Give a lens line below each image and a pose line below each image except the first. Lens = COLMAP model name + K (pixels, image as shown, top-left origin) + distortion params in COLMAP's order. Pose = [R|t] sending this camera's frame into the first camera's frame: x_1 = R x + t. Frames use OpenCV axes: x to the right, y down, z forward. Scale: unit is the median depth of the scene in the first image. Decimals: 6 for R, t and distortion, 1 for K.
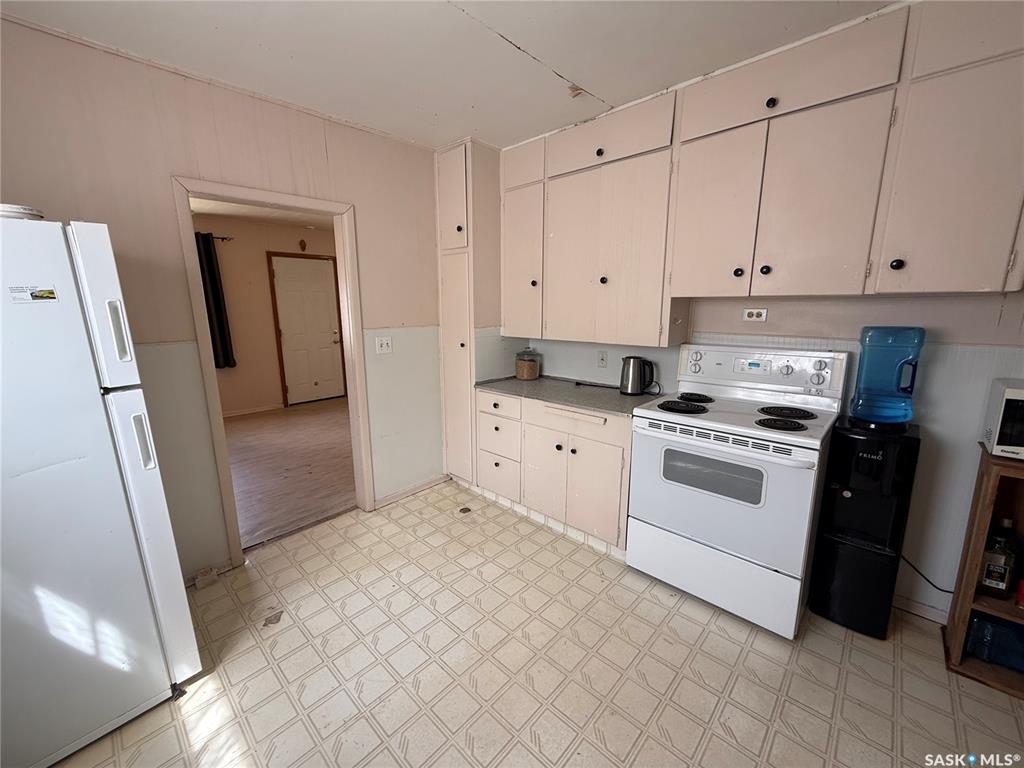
lens RADIAL K [[410.1, 0, 509.5], [0, 410.1, 383.6], [0, 0, 1]] dist [0.002064, -0.000039]
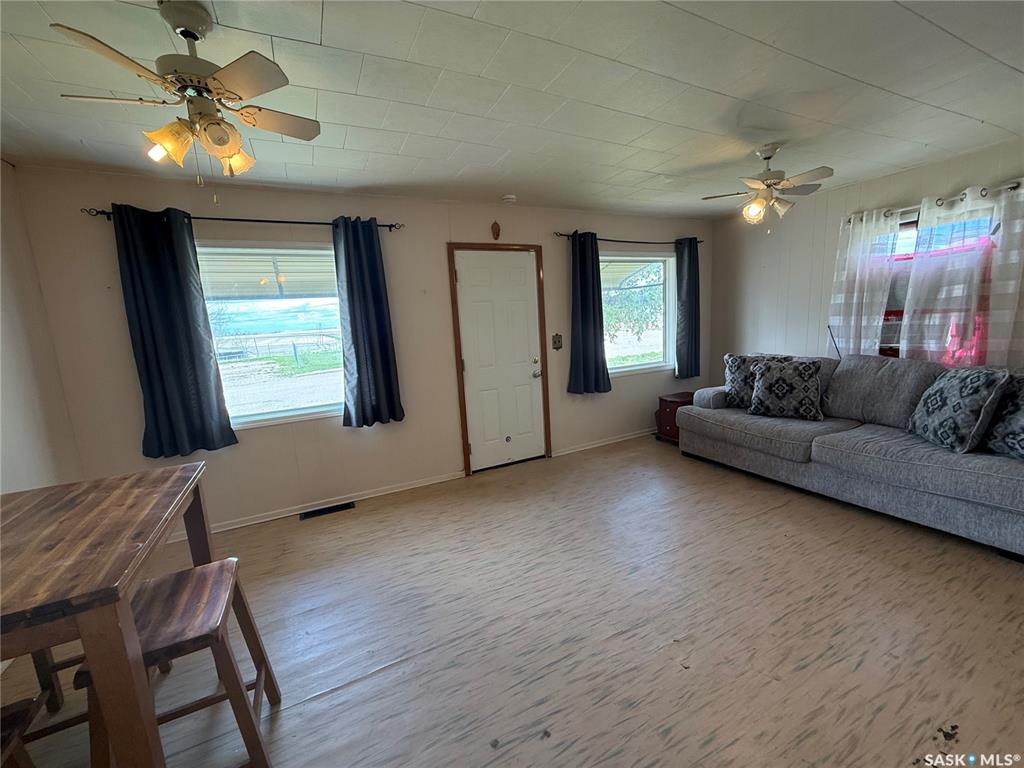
lens RADIAL K [[410.1, 0, 511.7], [0, 410.1, 384.7], [0, 0, 1]] dist [0.002064, -0.000039]
pose [[0.938190, 0.006260, -0.346063, -0.255978], [-0.015389, 0.999602, -0.023638, -0.077718], [0.345777, 0.027503, 0.937914, 0.408660]]
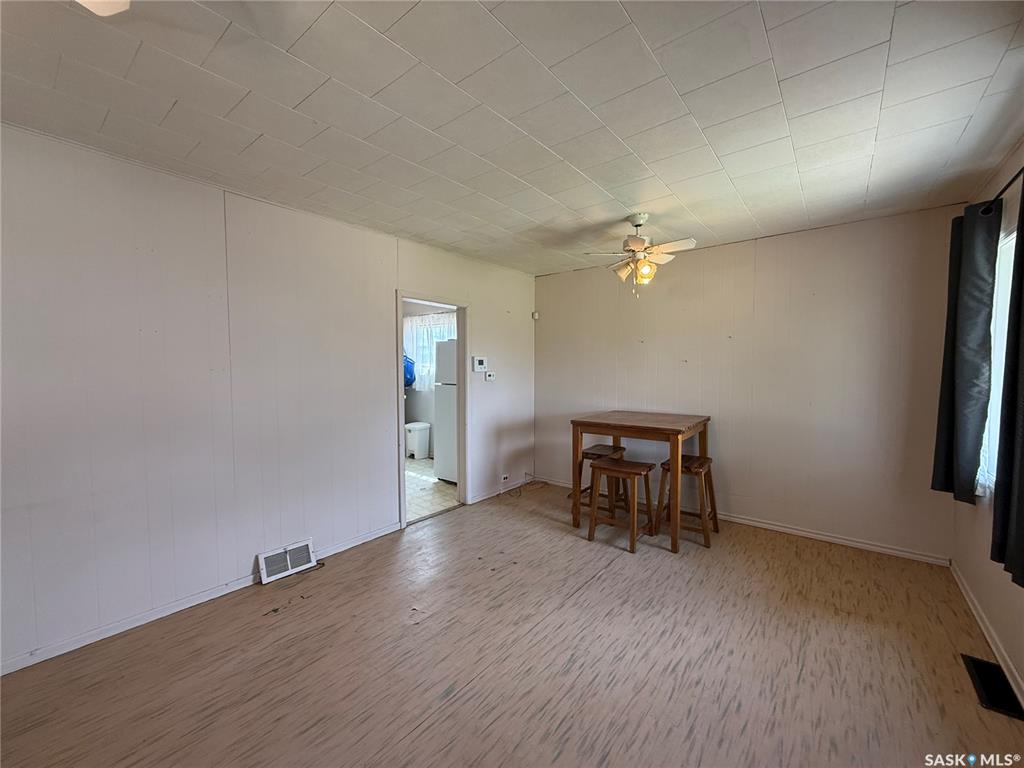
lens RADIAL K [[410.1, 0, 509.7], [0, 410.1, 387.3], [0, 0, 1]] dist [0.002064, -0.000039]
pose [[-0.997076, 0.011039, -0.075619, -0.307251], [-0.008144, 0.968530, 0.248763, -0.207338], [0.075986, 0.248651, -0.965608, 1.088332]]
